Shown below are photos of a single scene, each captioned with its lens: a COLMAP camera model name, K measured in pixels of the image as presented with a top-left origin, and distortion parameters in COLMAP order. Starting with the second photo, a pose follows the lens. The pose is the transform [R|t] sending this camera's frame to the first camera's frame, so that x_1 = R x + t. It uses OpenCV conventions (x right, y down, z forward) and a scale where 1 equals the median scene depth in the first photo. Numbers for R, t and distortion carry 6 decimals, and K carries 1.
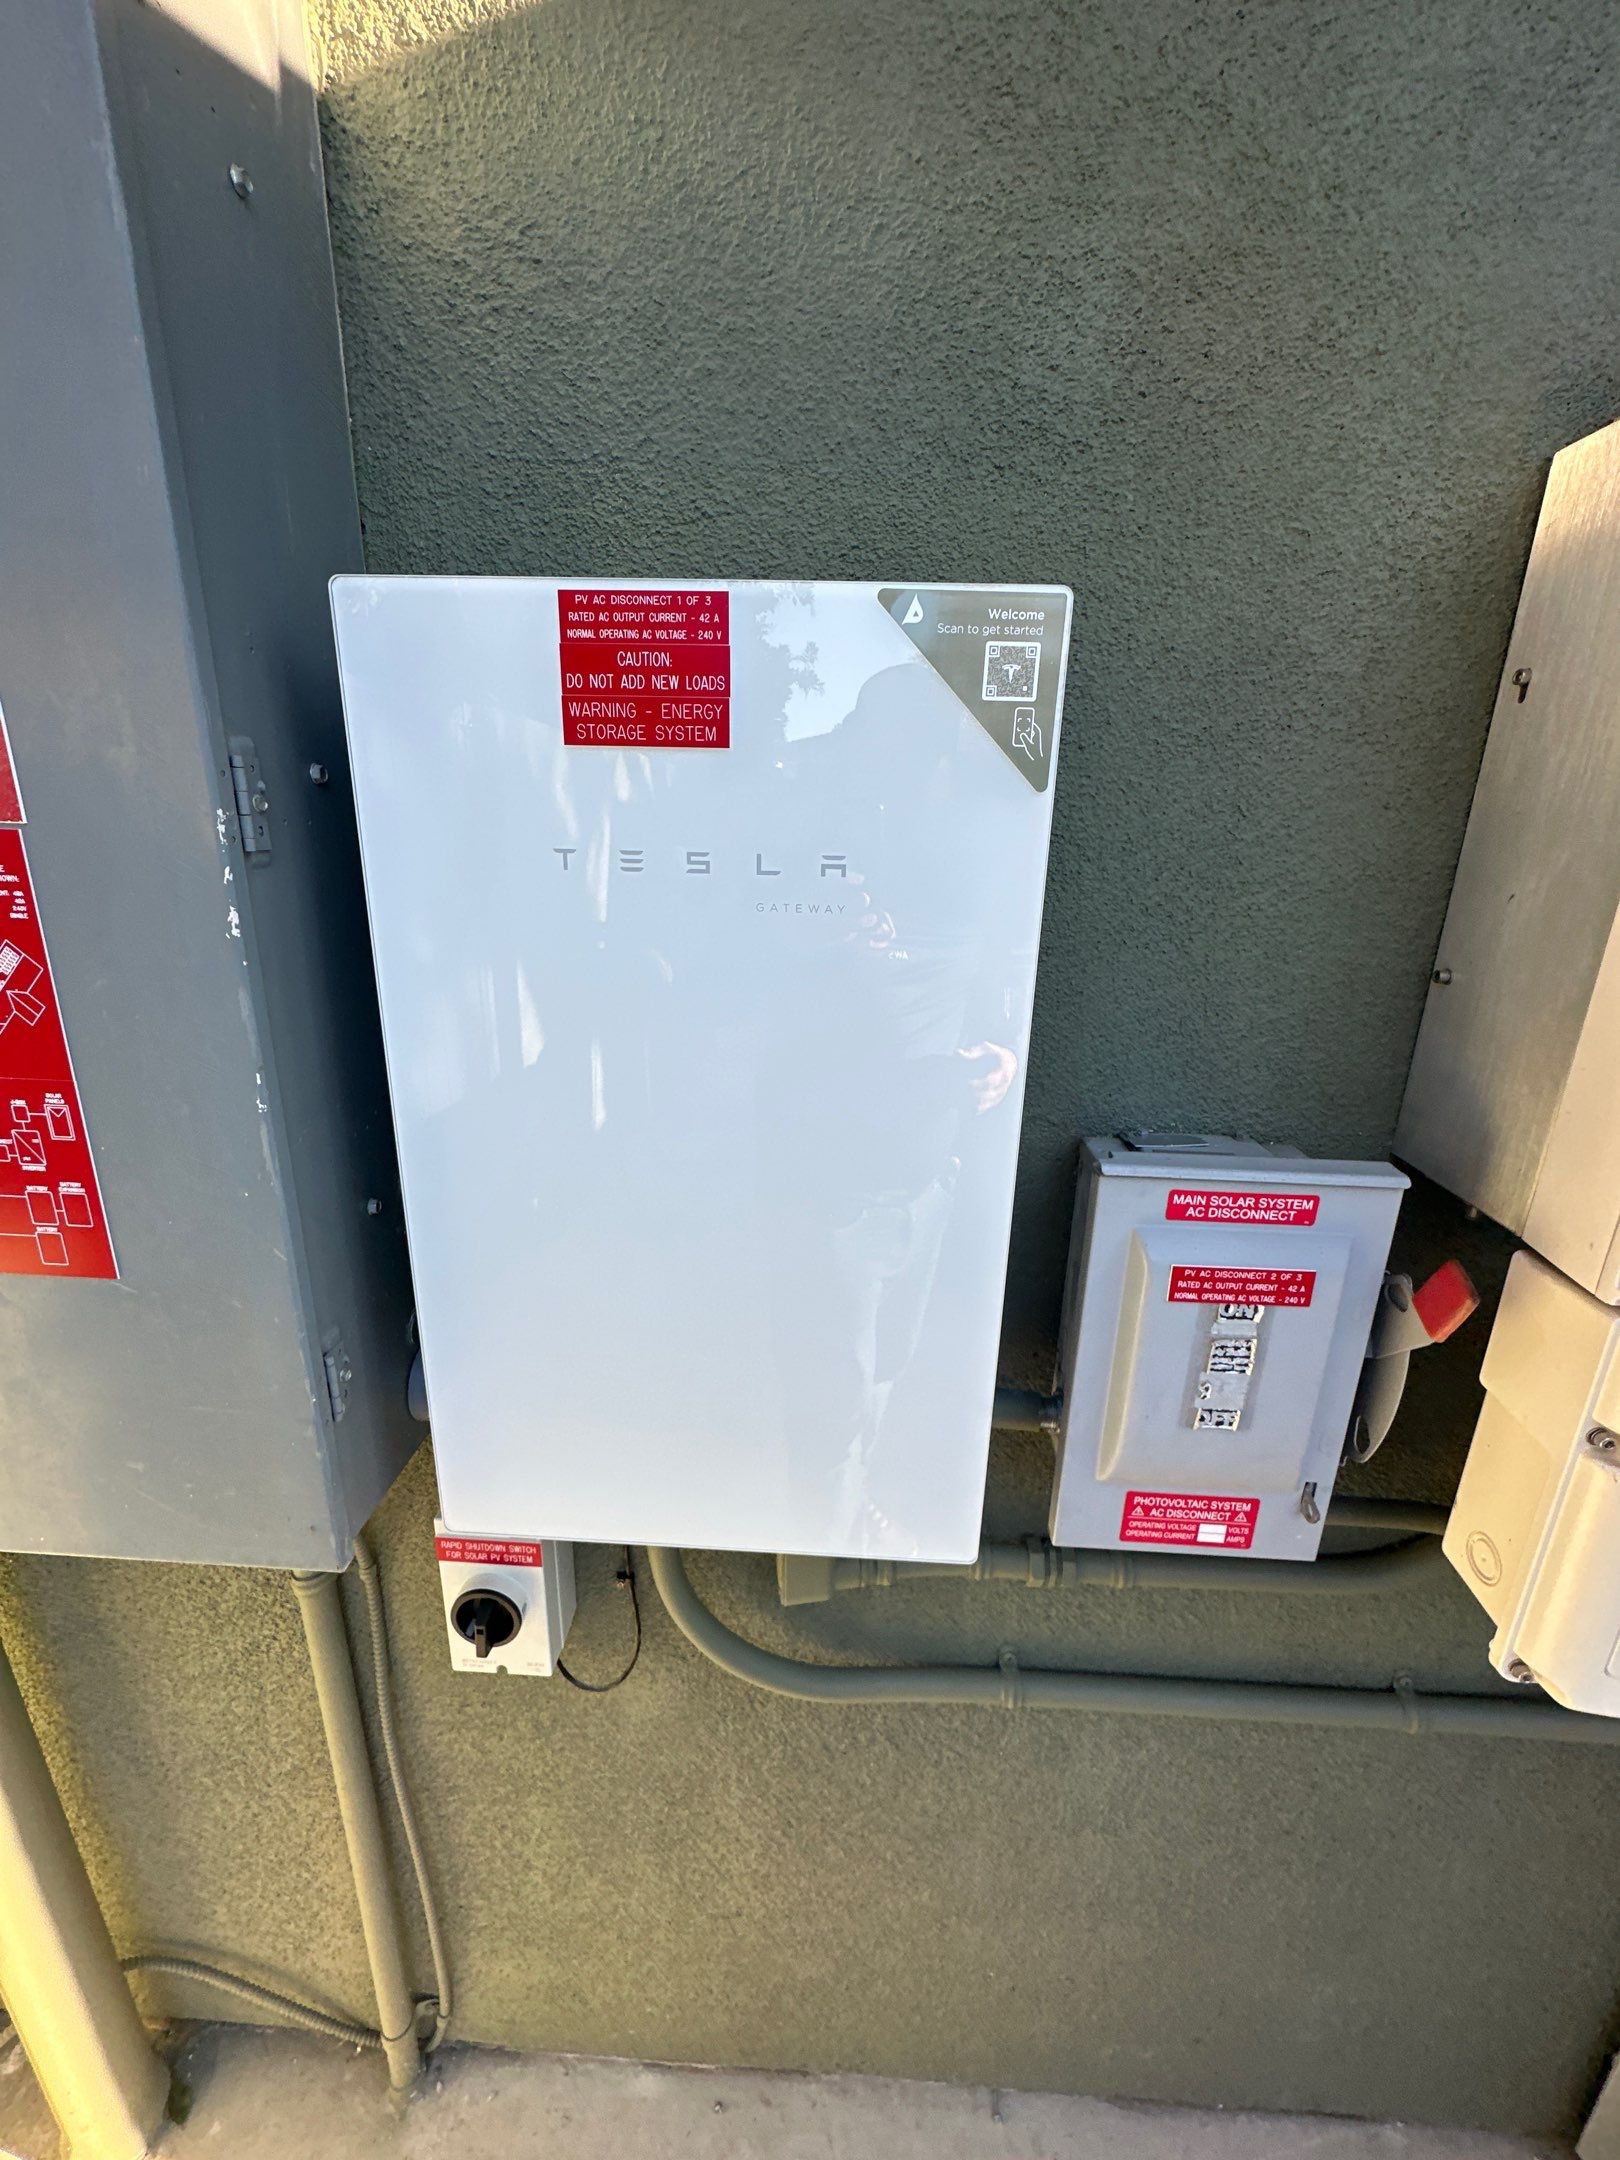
lens RADIAL K [[860.4, 0, 812.4], [0, 860.4, 1085.6], [0, 0, 1]] dist [-0.005085, 0.000532]
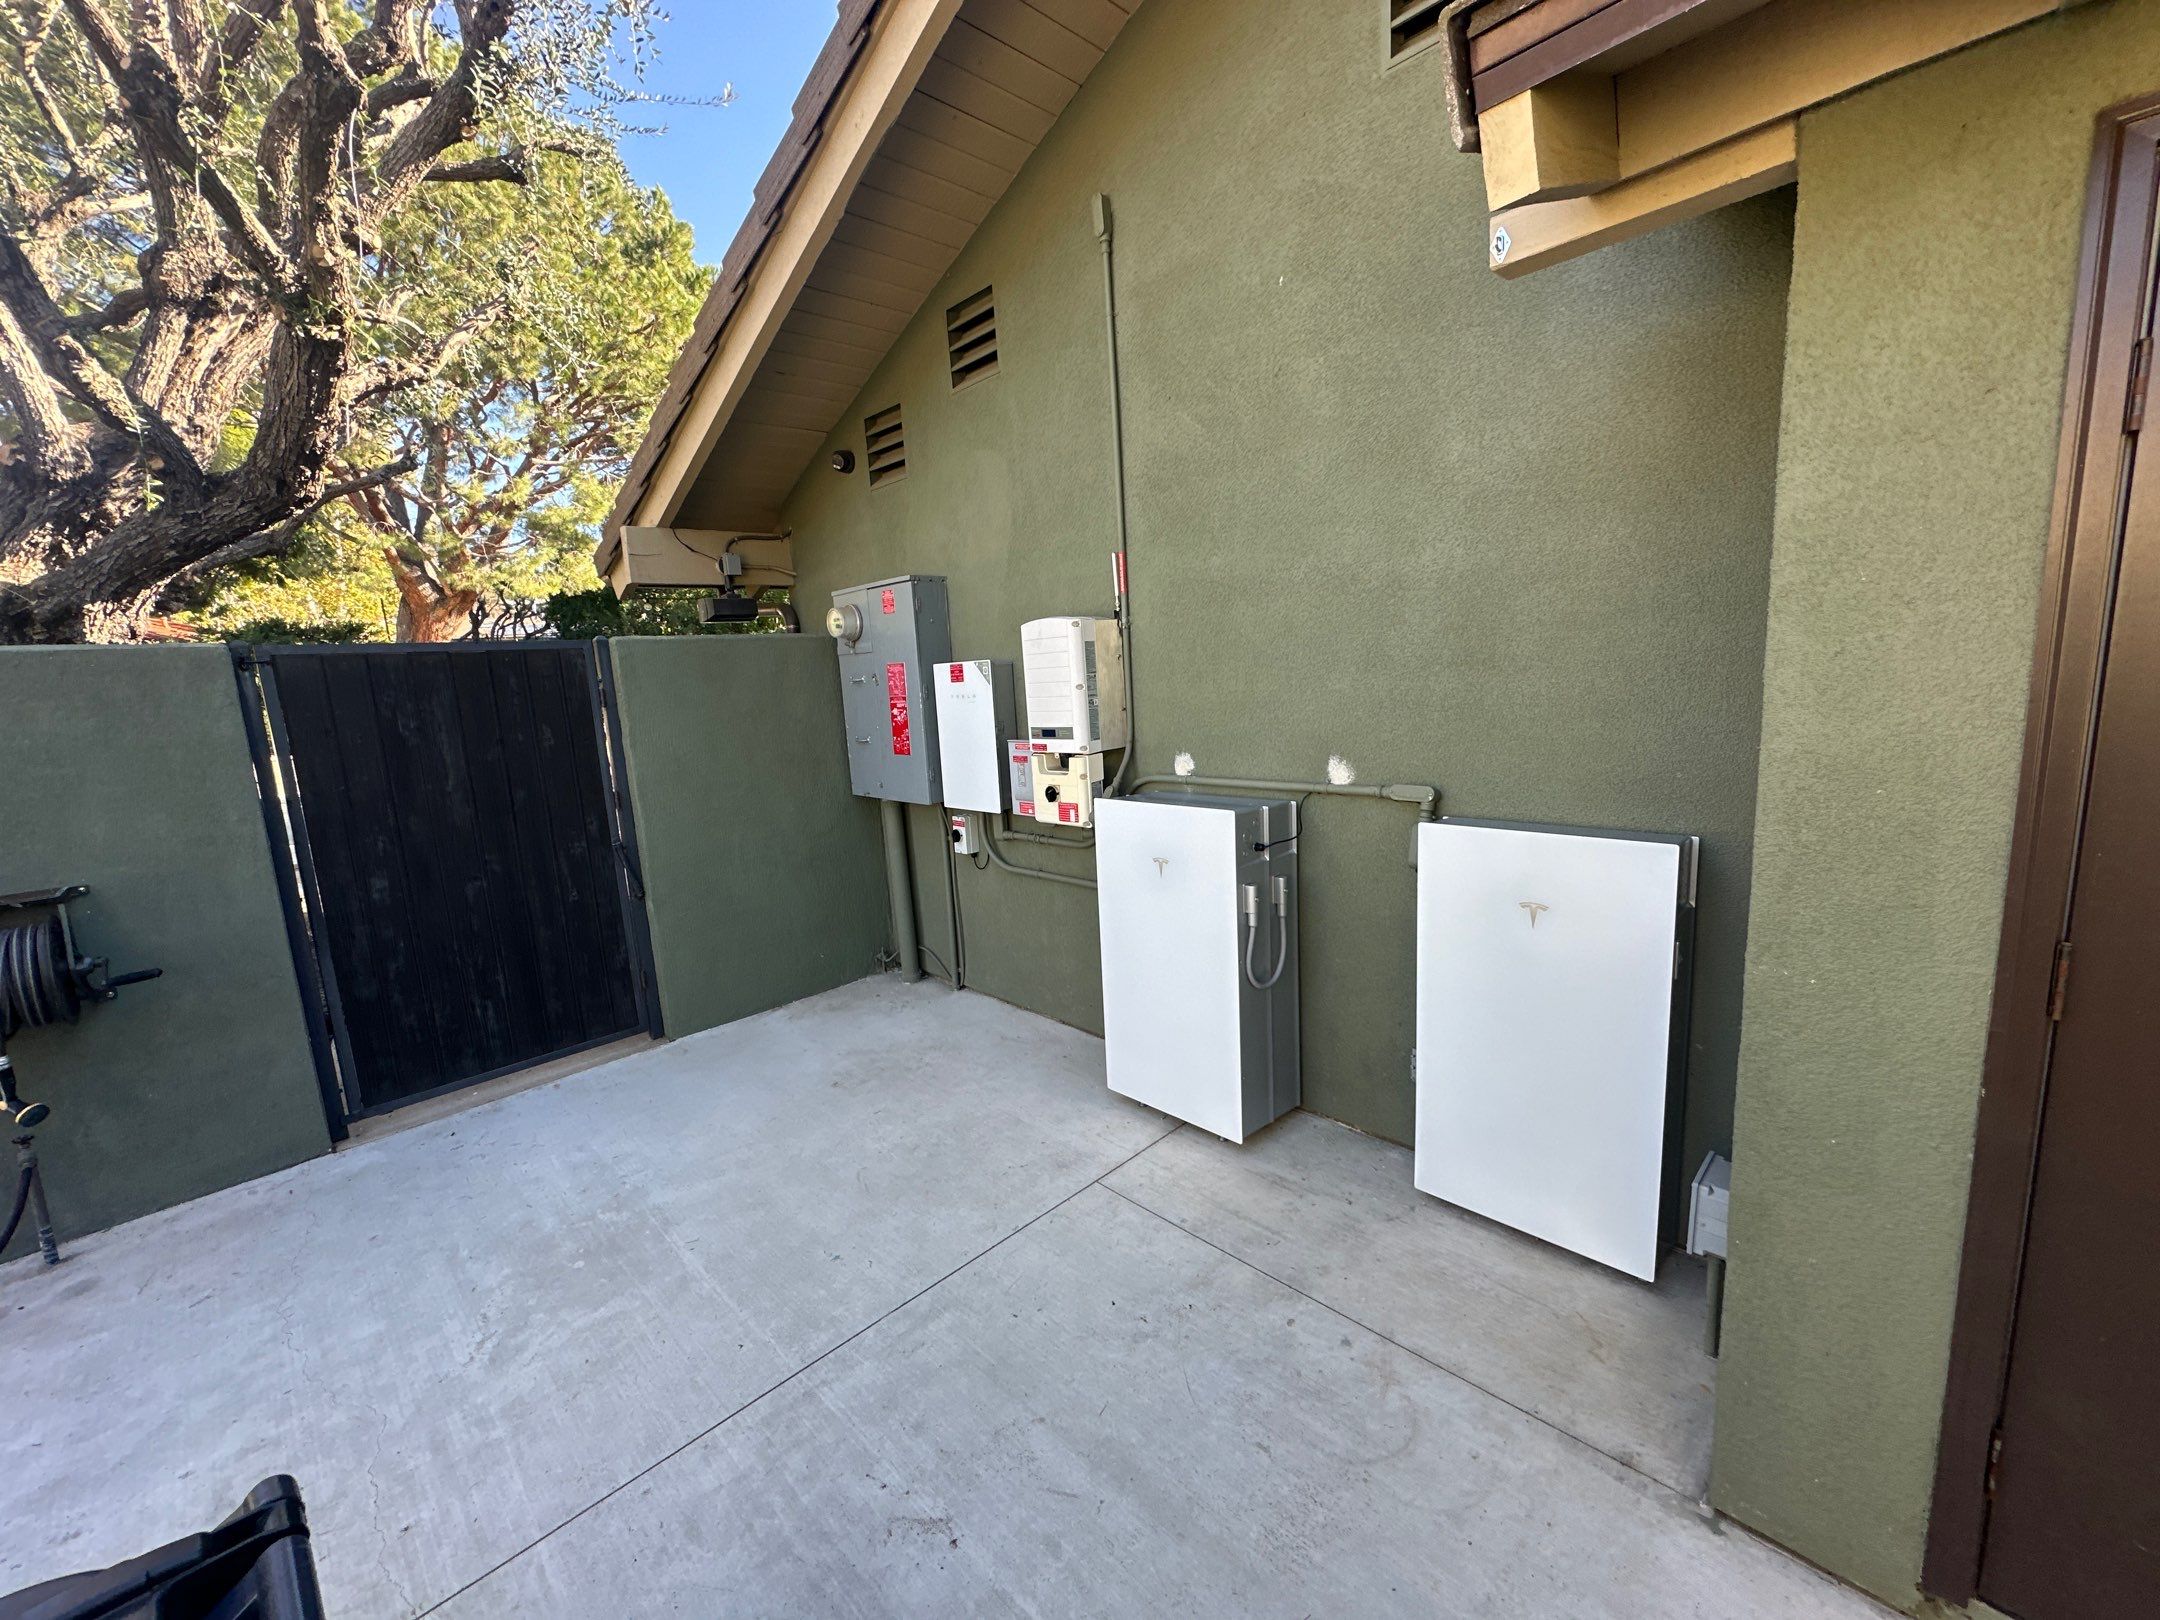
lens RADIAL K [[860.4, 0, 1080.4], [0, 860.4, 814.9], [0, 0, 1]] dist [-0.005085, 0.000532]
pose [[0.731703, 0.046751, -0.680019, 5.025315], [-0.125849, 0.989759, -0.067368, 0.990074], [0.669905, 0.134873, 0.730093, -3.174718]]
